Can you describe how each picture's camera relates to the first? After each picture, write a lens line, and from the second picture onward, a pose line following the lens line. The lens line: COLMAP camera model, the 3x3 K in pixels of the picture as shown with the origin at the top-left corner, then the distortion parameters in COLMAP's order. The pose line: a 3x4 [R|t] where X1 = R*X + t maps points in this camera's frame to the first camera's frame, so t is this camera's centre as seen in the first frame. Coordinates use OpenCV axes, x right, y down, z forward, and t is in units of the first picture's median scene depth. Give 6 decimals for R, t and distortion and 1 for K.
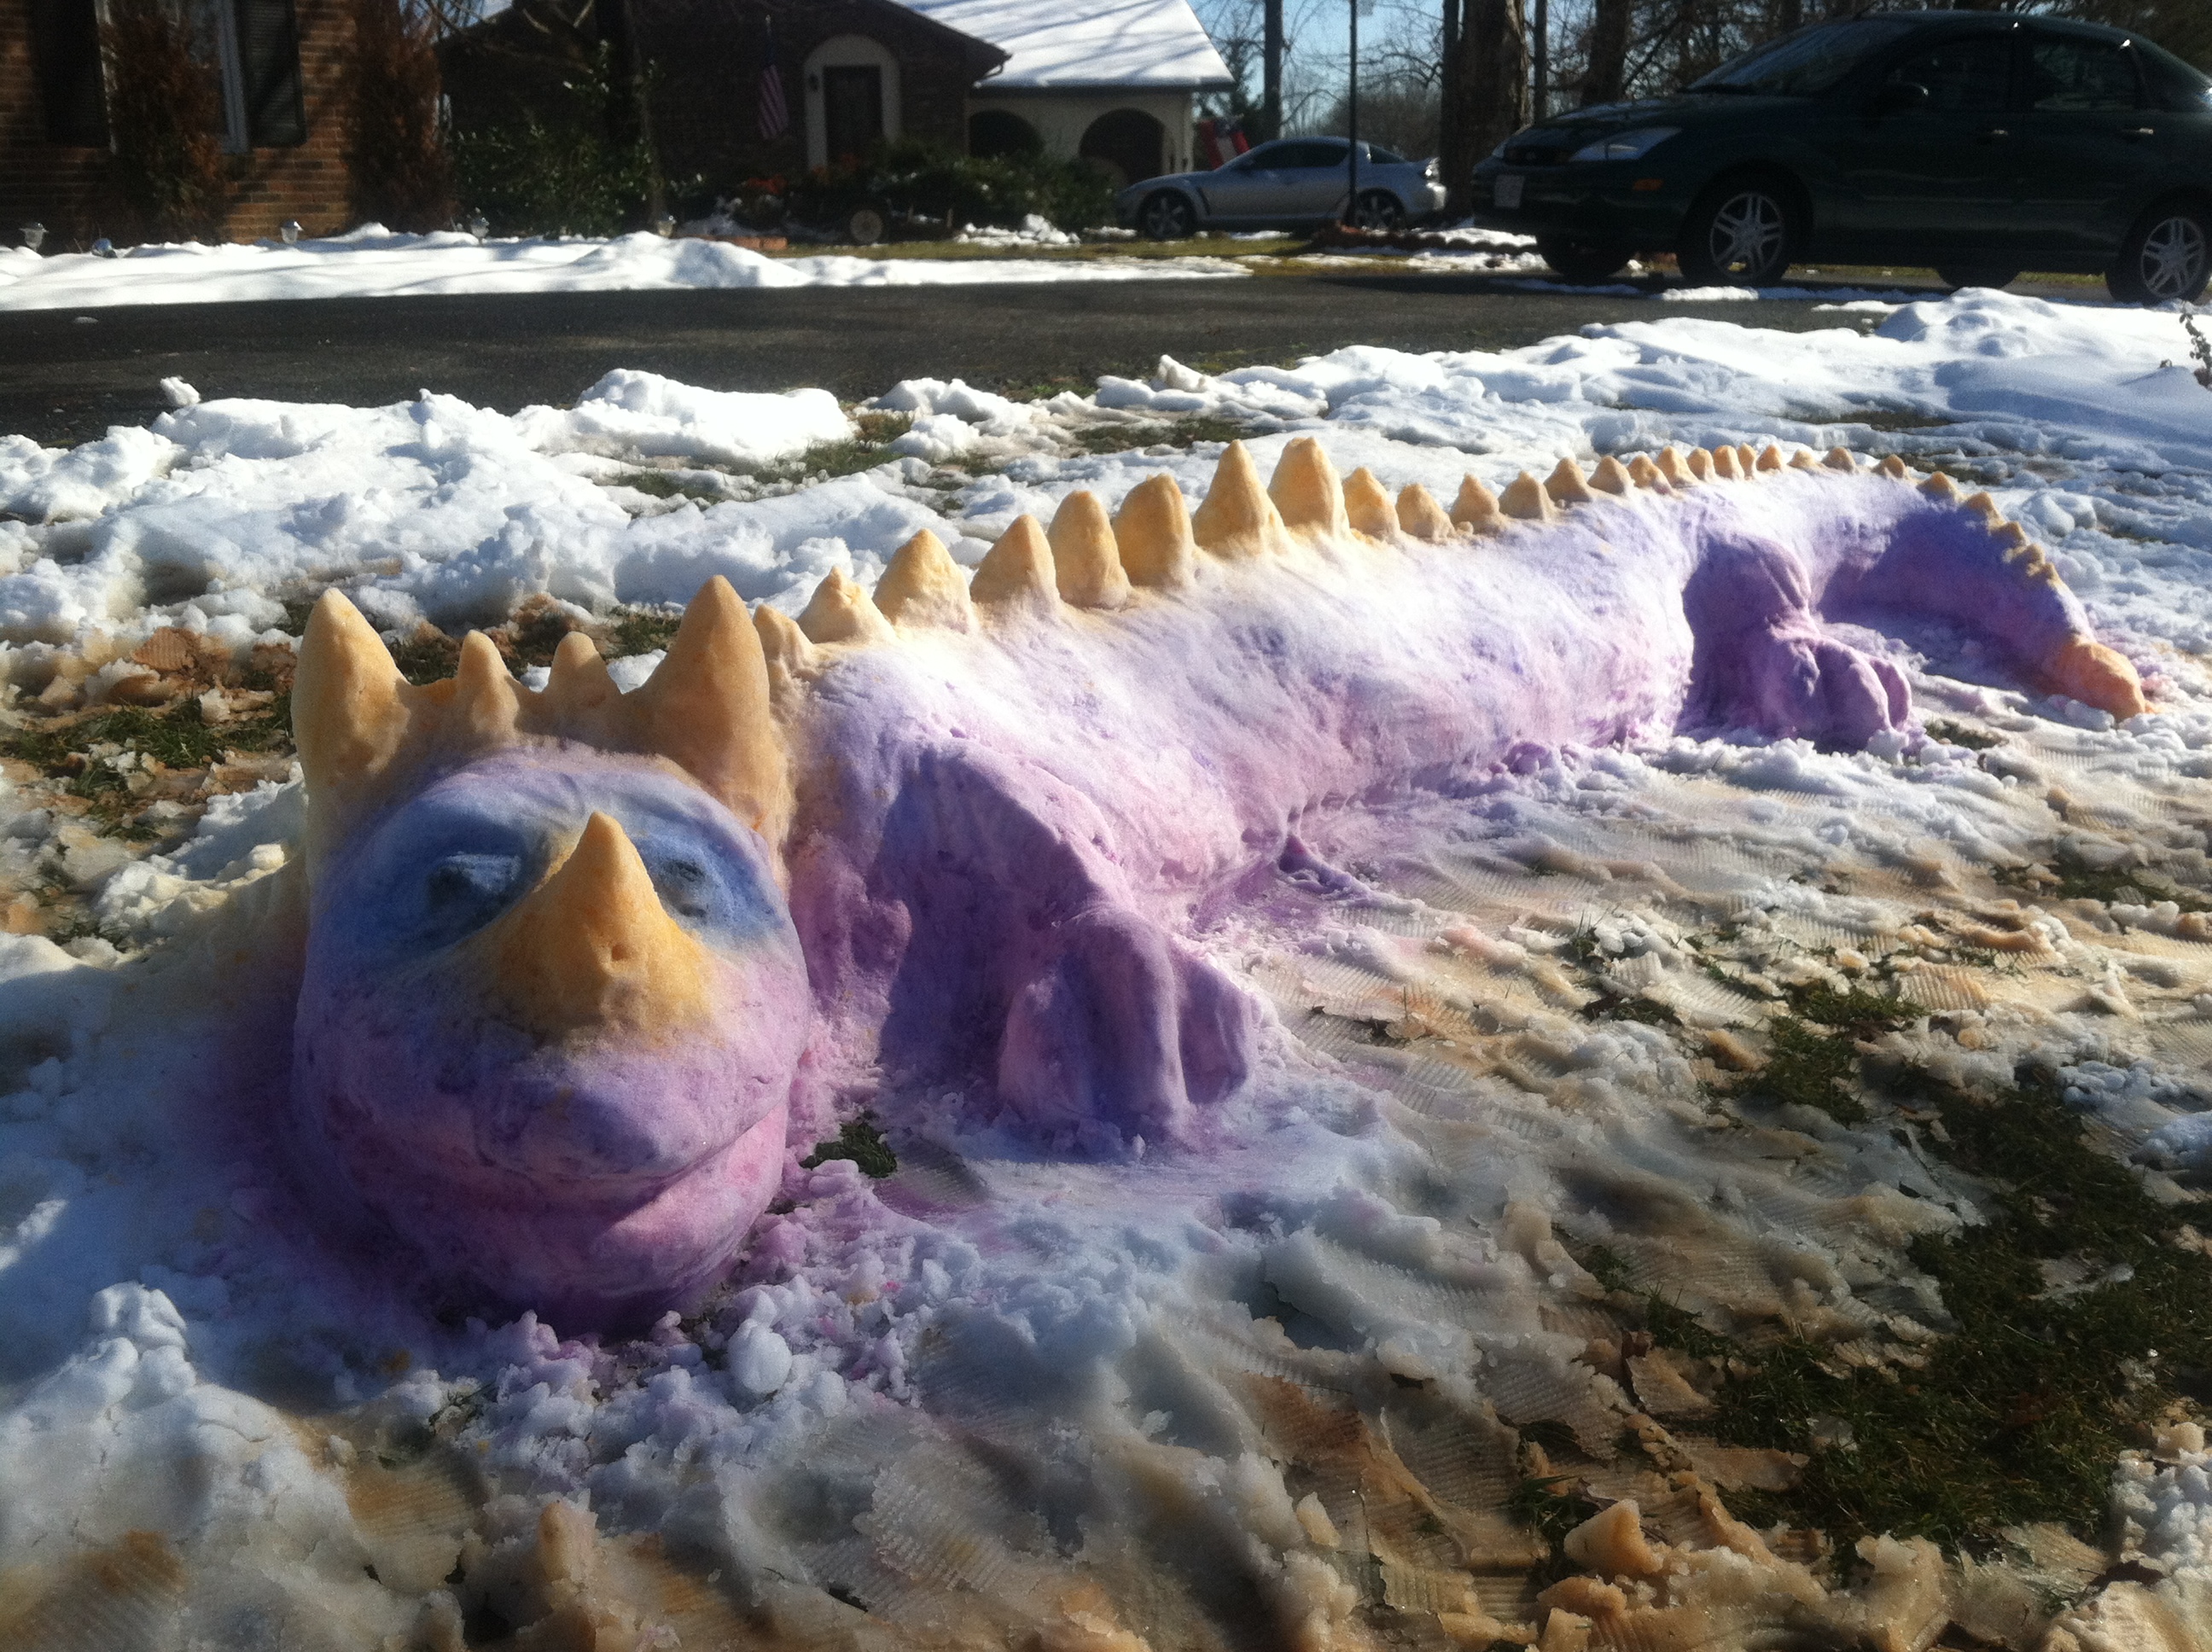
lens RADIAL K [[2038.7, 0, 1125.5], [0, 2038.7, 777.1], [0, 0, 1]] dist [0.109790, -0.306605]
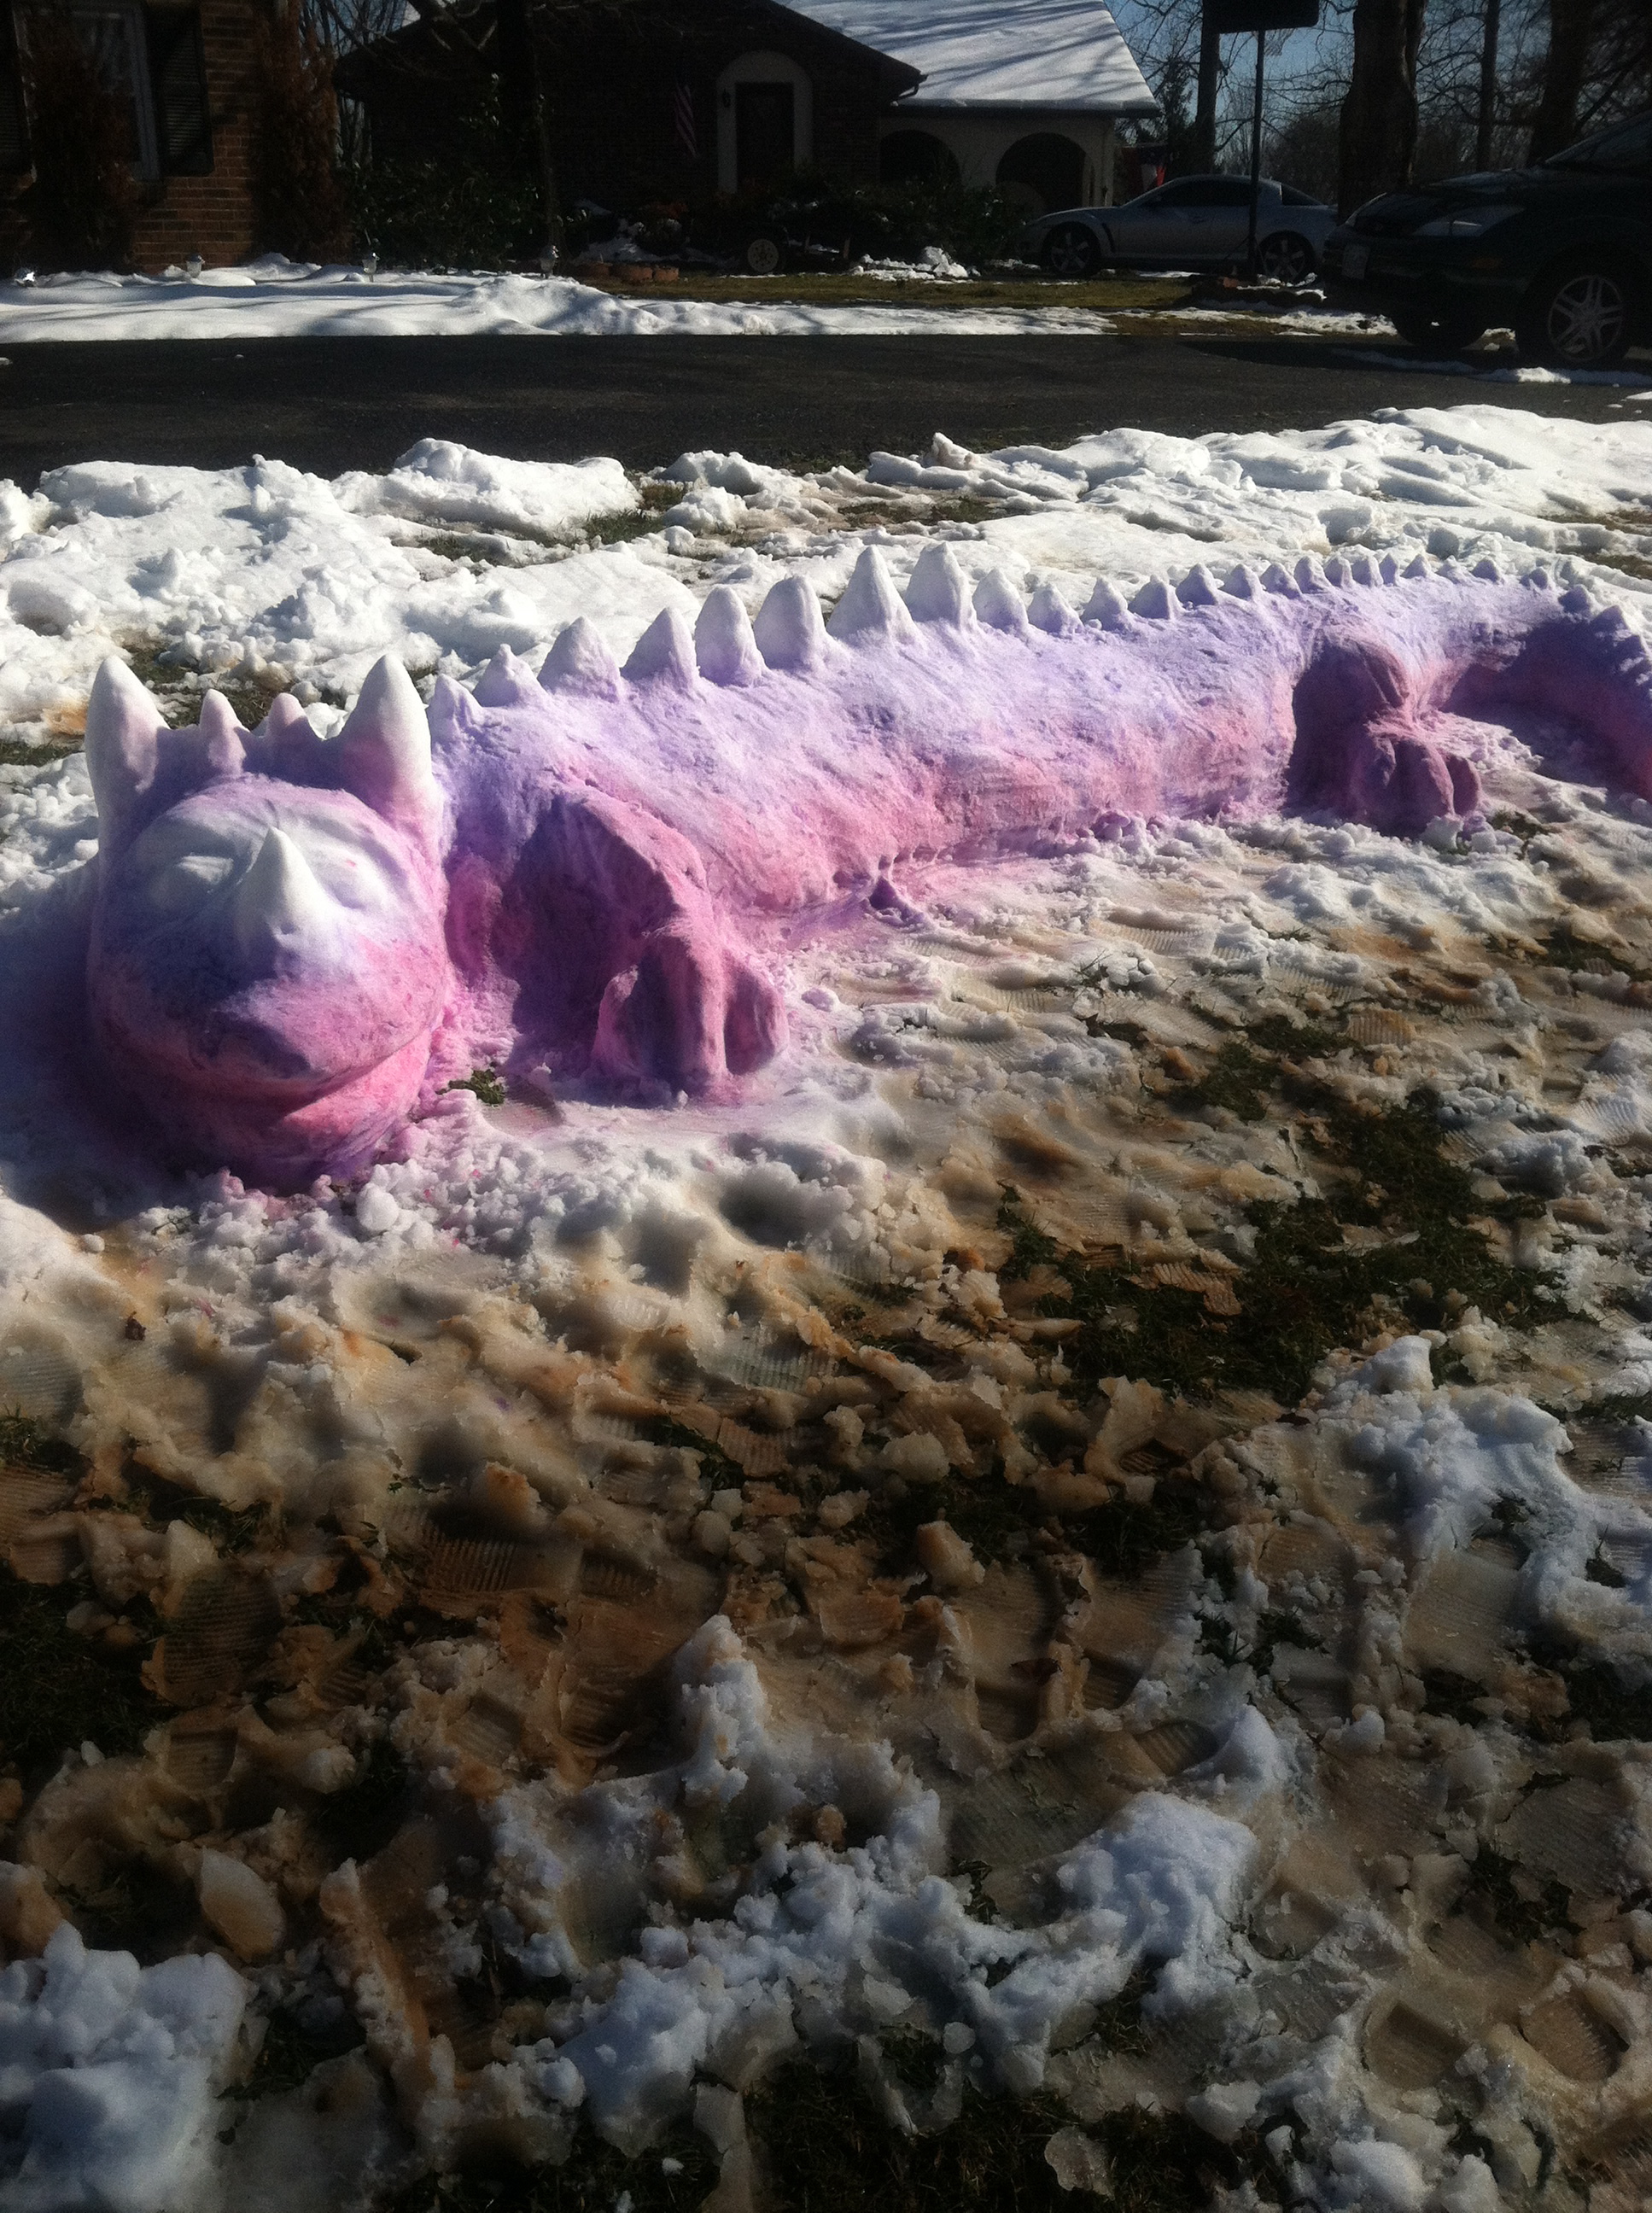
lens RADIAL K [[1996.3, 0, 814.1], [0, 1996.3, 1138.6], [0, 0, 1]] dist [0.063763, -0.214958]
pose [[0.993710, 0.065773, -0.090630, 0.112342], [-0.050834, 0.986087, 0.158268, -0.004311], [0.099779, -0.152665, 0.983228, -0.158731]]
